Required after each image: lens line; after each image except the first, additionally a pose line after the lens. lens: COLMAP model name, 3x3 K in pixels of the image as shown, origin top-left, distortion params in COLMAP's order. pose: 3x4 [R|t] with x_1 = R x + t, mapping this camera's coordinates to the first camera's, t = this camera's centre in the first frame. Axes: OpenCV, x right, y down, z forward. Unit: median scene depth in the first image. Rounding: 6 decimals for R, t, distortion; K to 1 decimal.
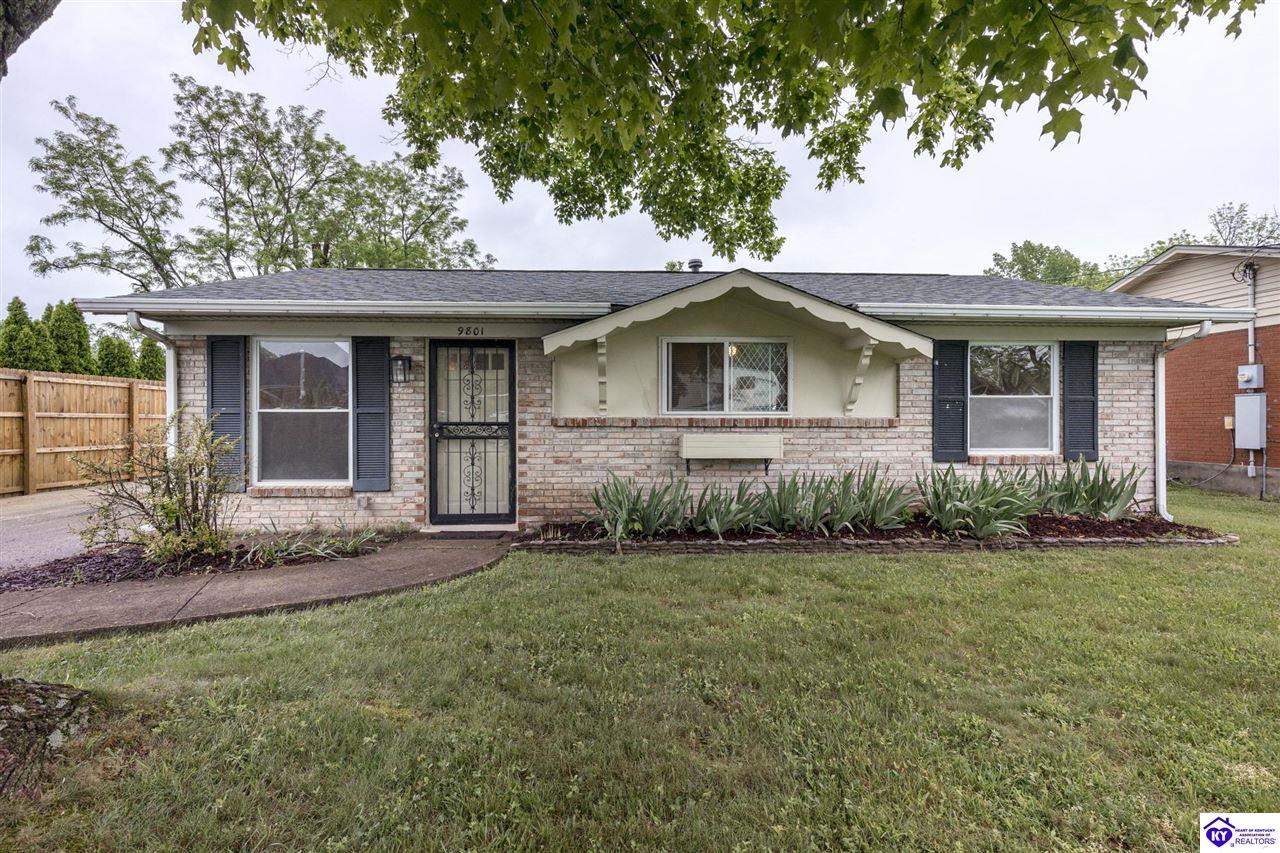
lens RADIAL K [[581.8, 0, 629.2], [0, 581.8, 424.0], [0, 0, 1]] dist [0.005869, 0.000451]
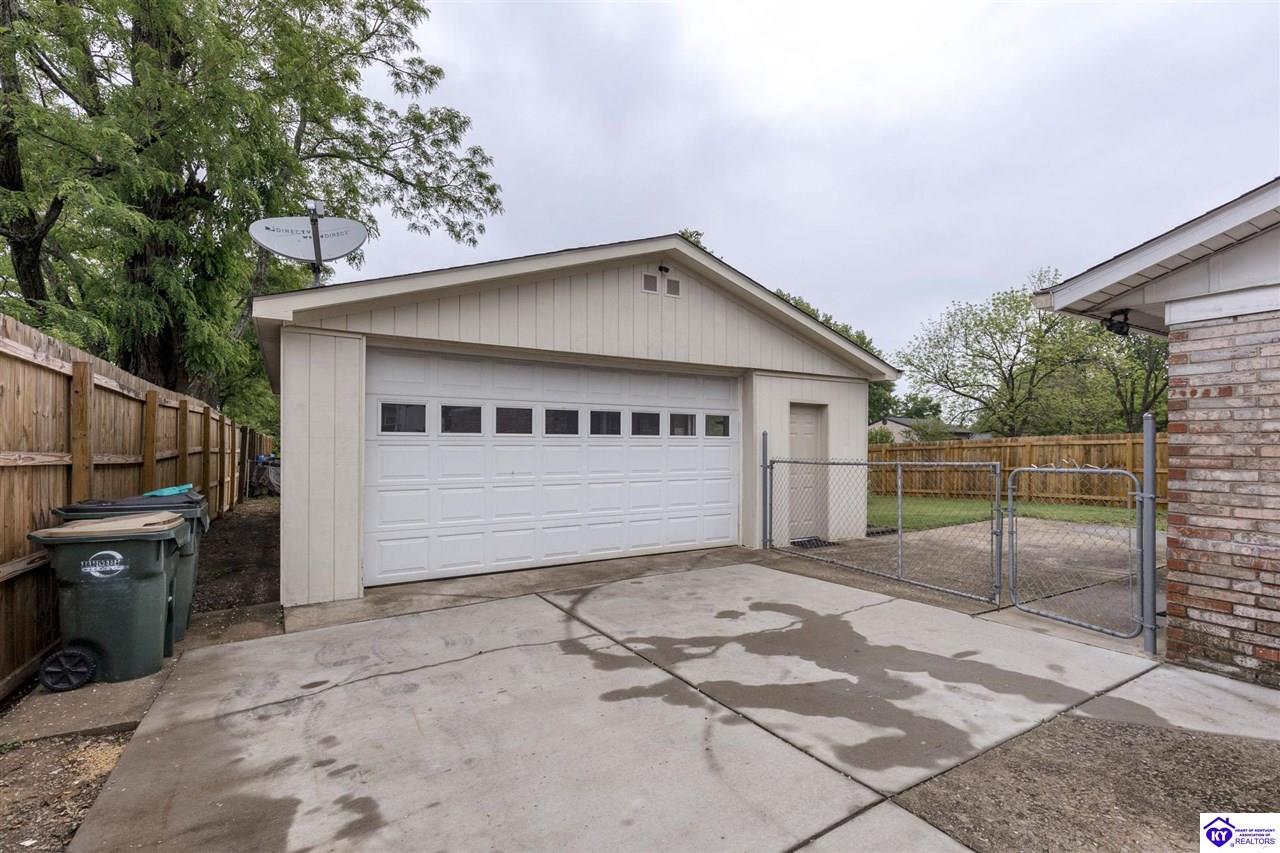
lens RADIAL K [[581.8, 0, 640.4], [0, 581.8, 451.6], [0, 0, 1]] dist [0.005869, 0.000451]
pose [[0.882086, -0.001517, 0.471086, -1.539505], [0.000114, 0.999995, 0.003006, -0.036948], [-0.471088, -0.002598, 0.882082, 1.889474]]
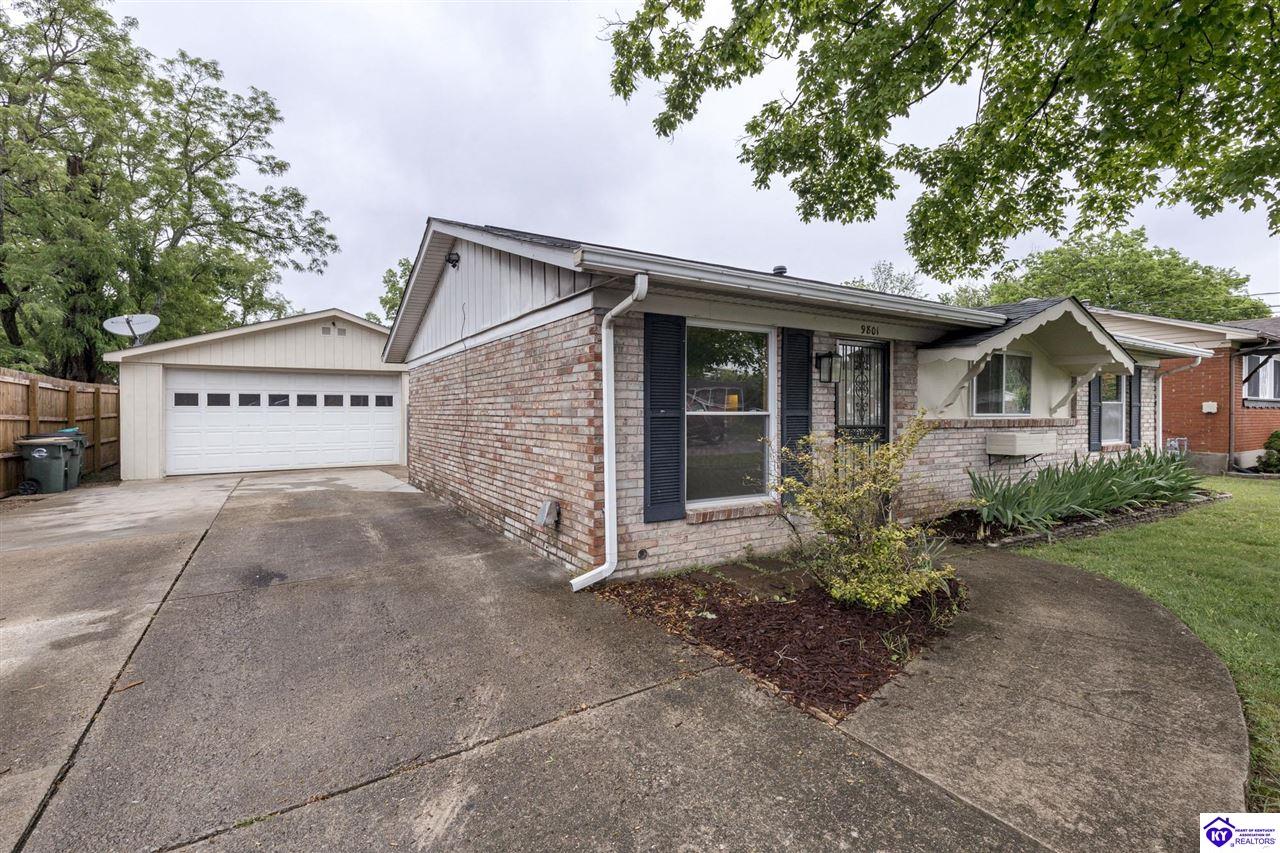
lens RADIAL K [[581.8, 0, 639.1], [0, 581.8, 421.5], [0, 0, 1]] dist [0.005869, 0.000451]
pose [[0.873277, -0.007715, 0.487162, -1.049395], [0.004924, 0.999963, 0.007011, -0.017604], [-0.487198, -0.003724, 0.873283, 0.339328]]
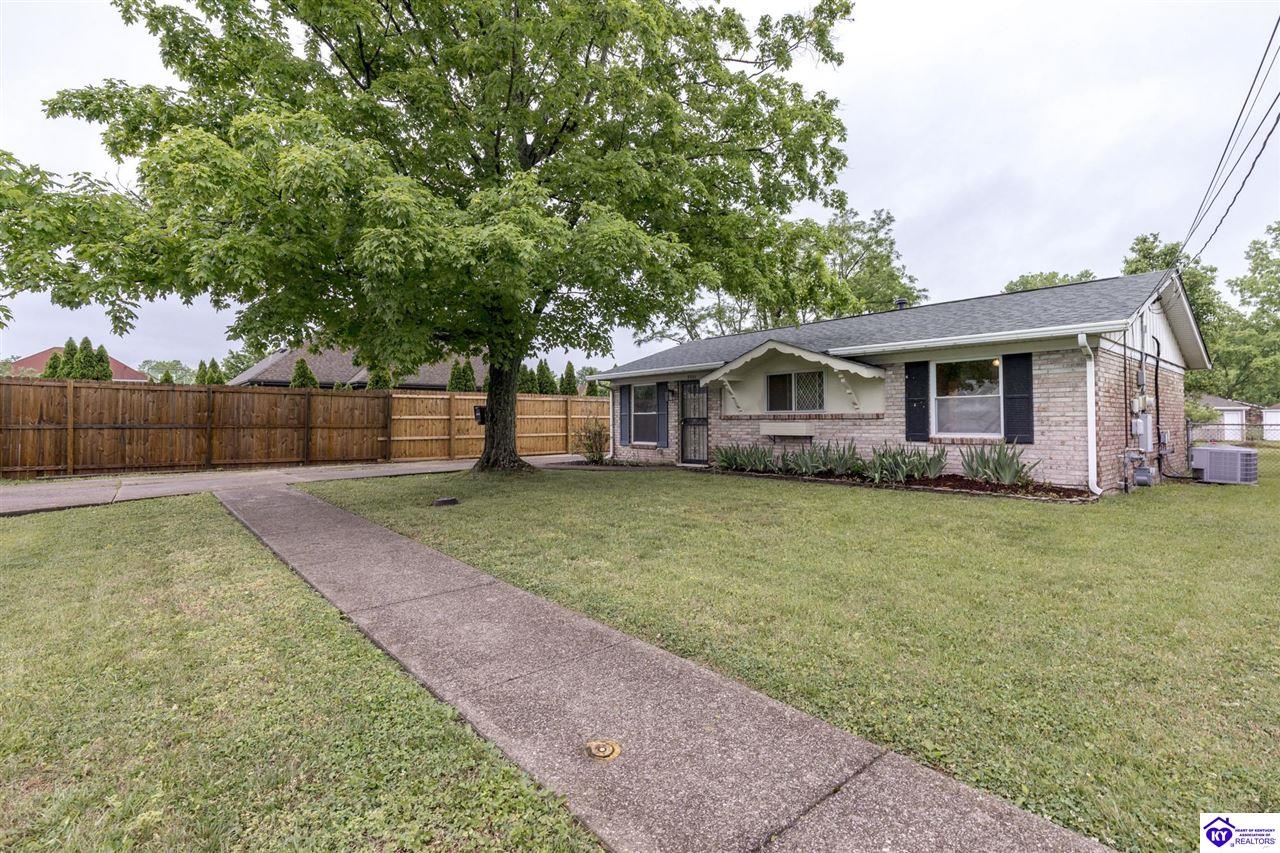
lens RADIAL K [[581.8, 0, 648.3], [0, 581.8, 421.6], [0, 0, 1]] dist [0.005869, 0.000451]
pose [[0.632680, -0.003052, -0.774407, 1.311303], [-0.003651, 0.999969, -0.006924, 0.027441], [0.774405, 0.007208, 0.632649, -0.521492]]
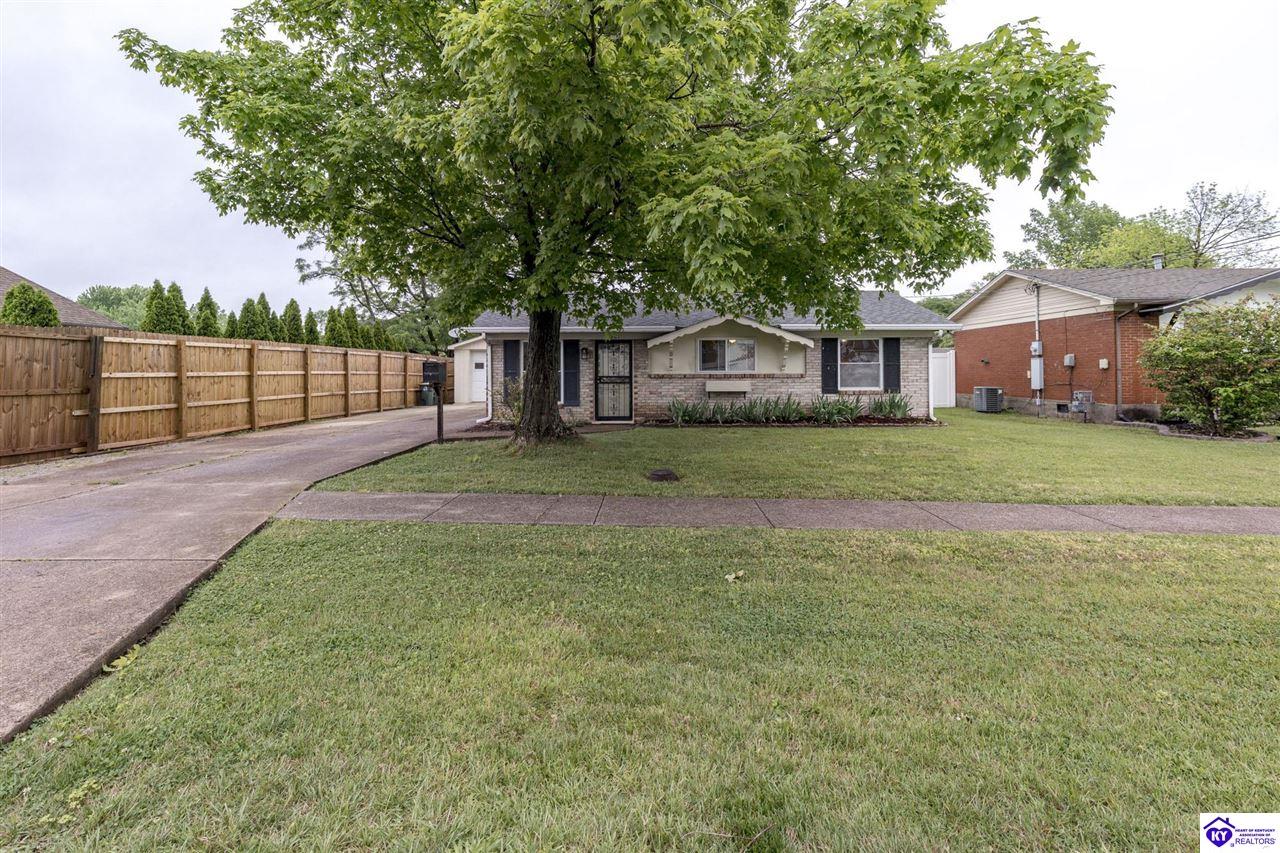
lens RADIAL K [[581.8, 0, 629.7], [0, 581.8, 374.6], [0, 0, 1]] dist [0.005869, 0.000451]
pose [[0.997451, -0.003968, -0.071242, -0.044105], [0.003579, 0.999978, -0.005575, 0.004054], [0.071262, 0.005306, 0.997444, -1.257339]]
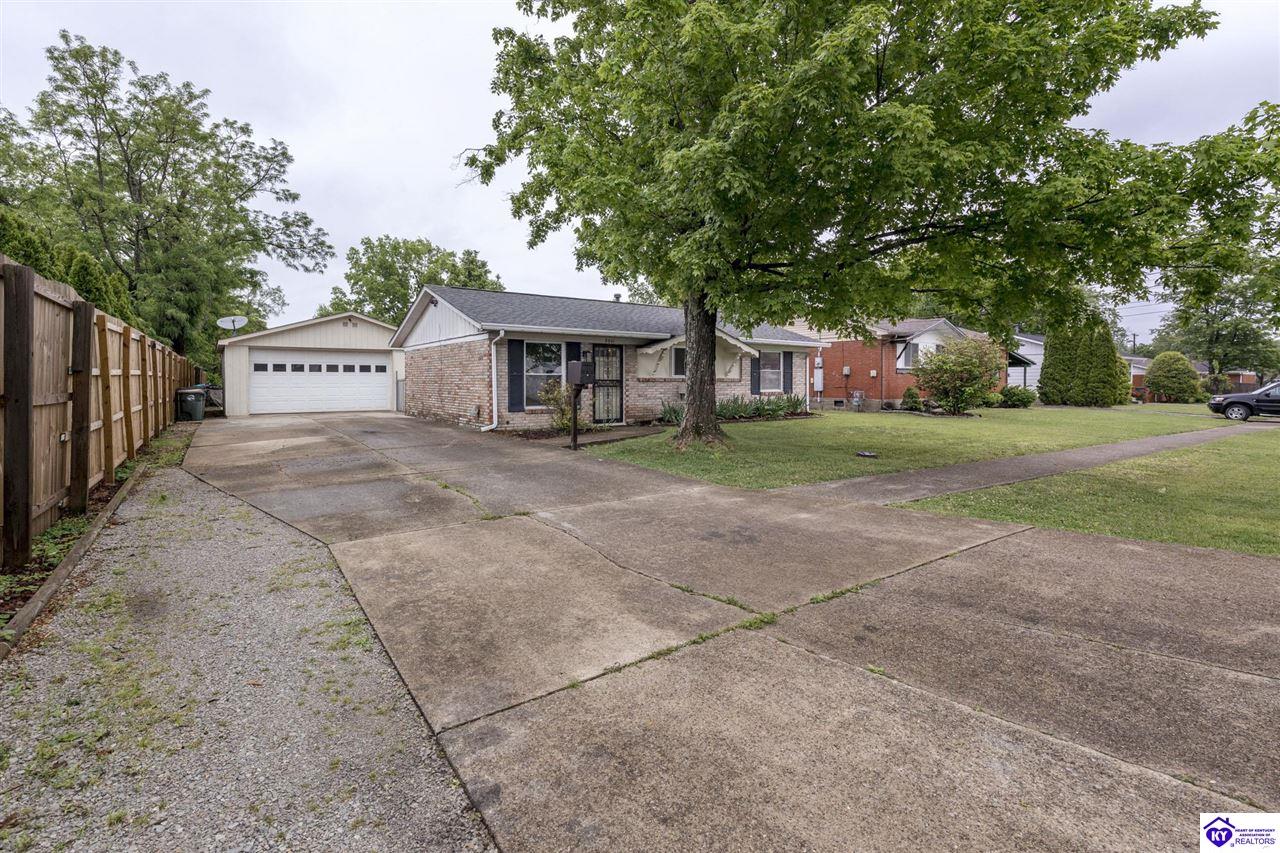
lens RADIAL K [[581.8, 0, 628.0], [0, 581.8, 399.4], [0, 0, 1]] dist [0.005869, 0.000451]
pose [[0.847061, -0.017185, 0.531218, -1.431261], [0.004322, 0.999667, 0.025447, 0.017177], [-0.531479, -0.019259, 0.846853, -1.012603]]
